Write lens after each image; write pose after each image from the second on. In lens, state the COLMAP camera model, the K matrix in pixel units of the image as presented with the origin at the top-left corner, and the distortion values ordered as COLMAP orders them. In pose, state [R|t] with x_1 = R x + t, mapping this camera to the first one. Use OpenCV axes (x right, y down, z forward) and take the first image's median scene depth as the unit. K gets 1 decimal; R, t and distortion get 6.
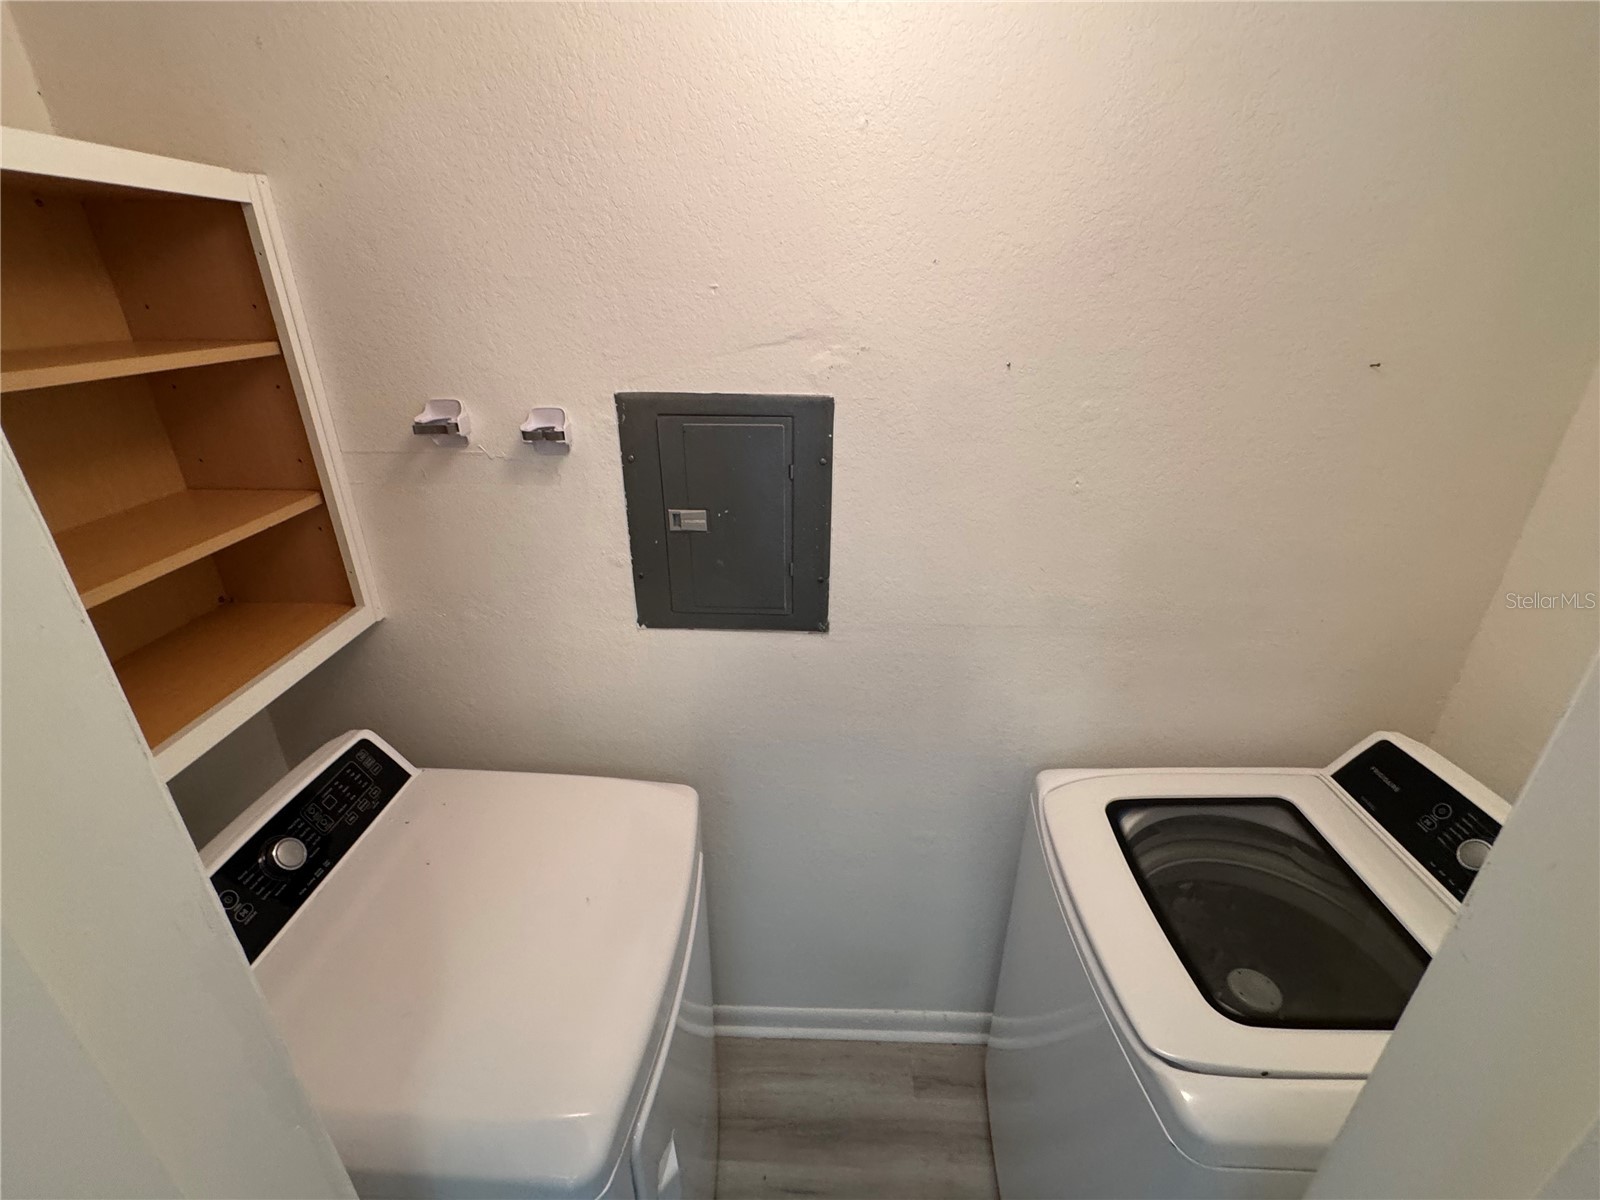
lens RADIAL K [[704.7, 0, 800.0], [0, 704.7, 600.0], [0, 0, 1]] dist [0.000356, 0.000482]
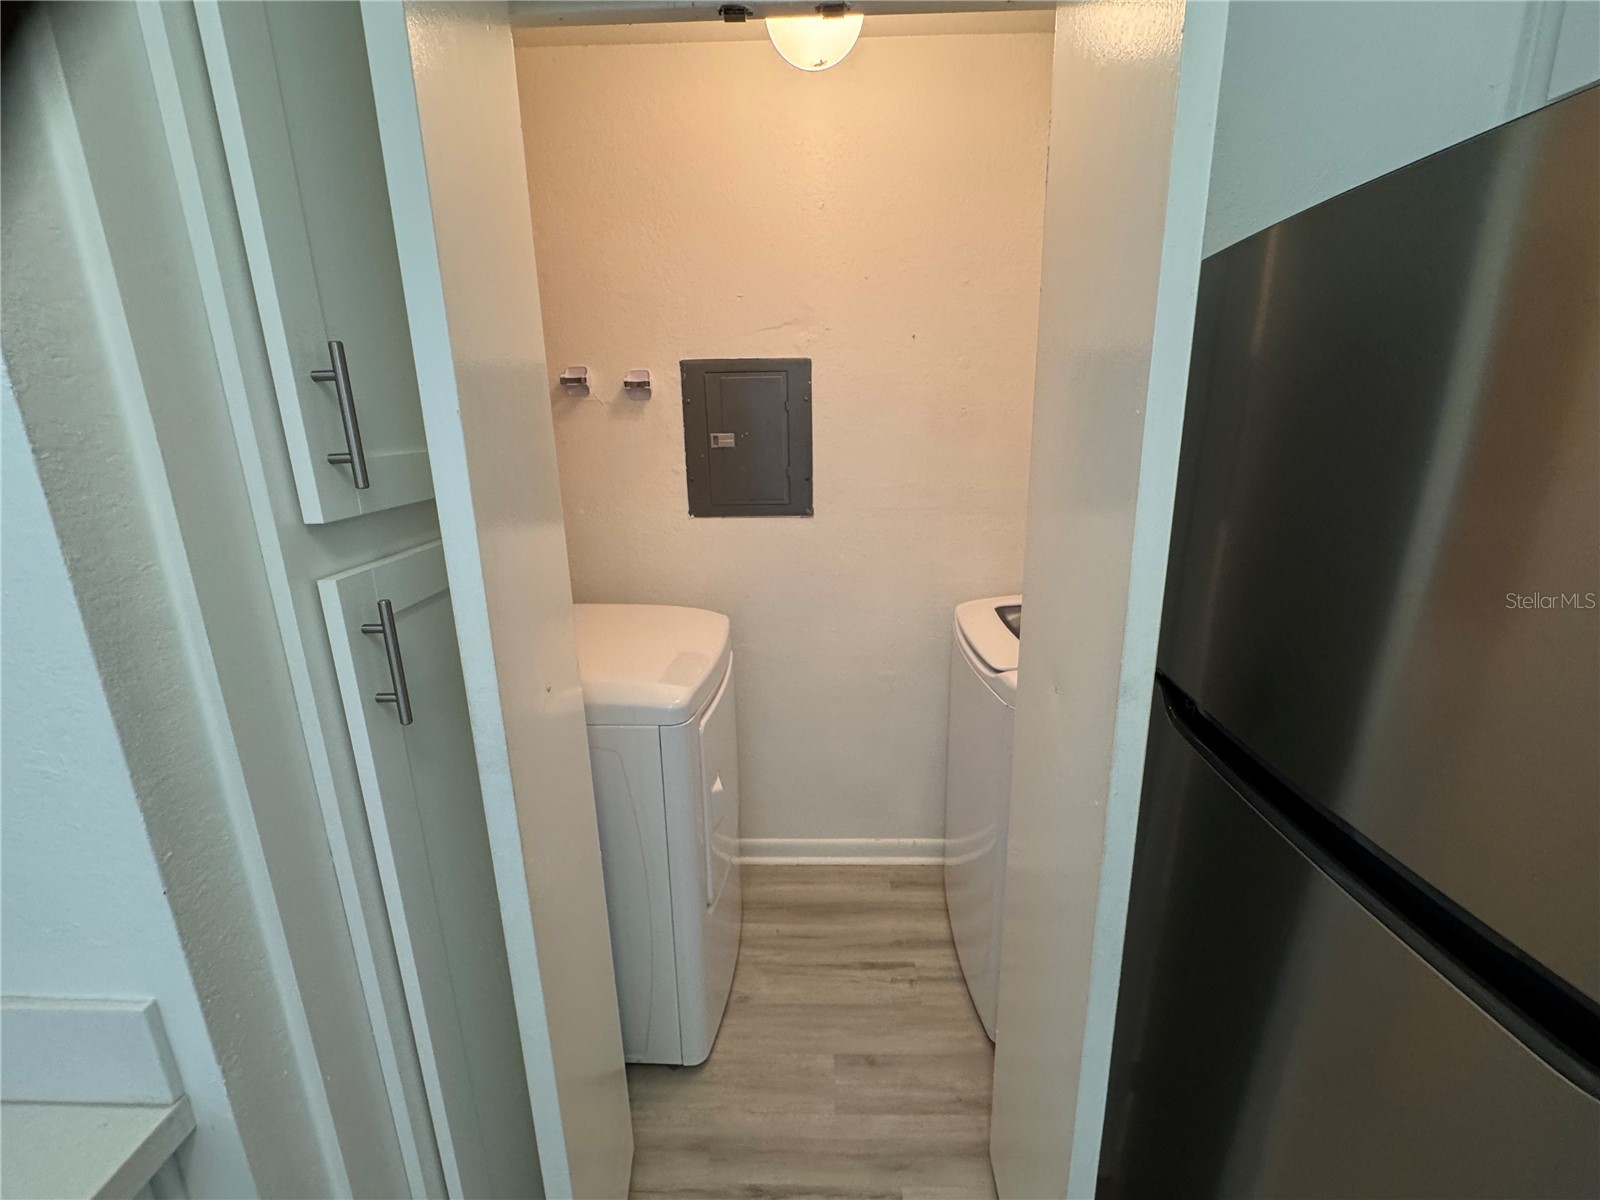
lens RADIAL K [[704.7, 0, 800.0], [0, 704.7, 600.0], [0, 0, 1]] dist [0.000356, 0.000482]
pose [[0.999710, -0.020877, -0.011992, 0.026442], [0.018661, 0.986618, -0.161980, 0.485715], [0.015213, 0.161709, 0.986721, -0.492801]]
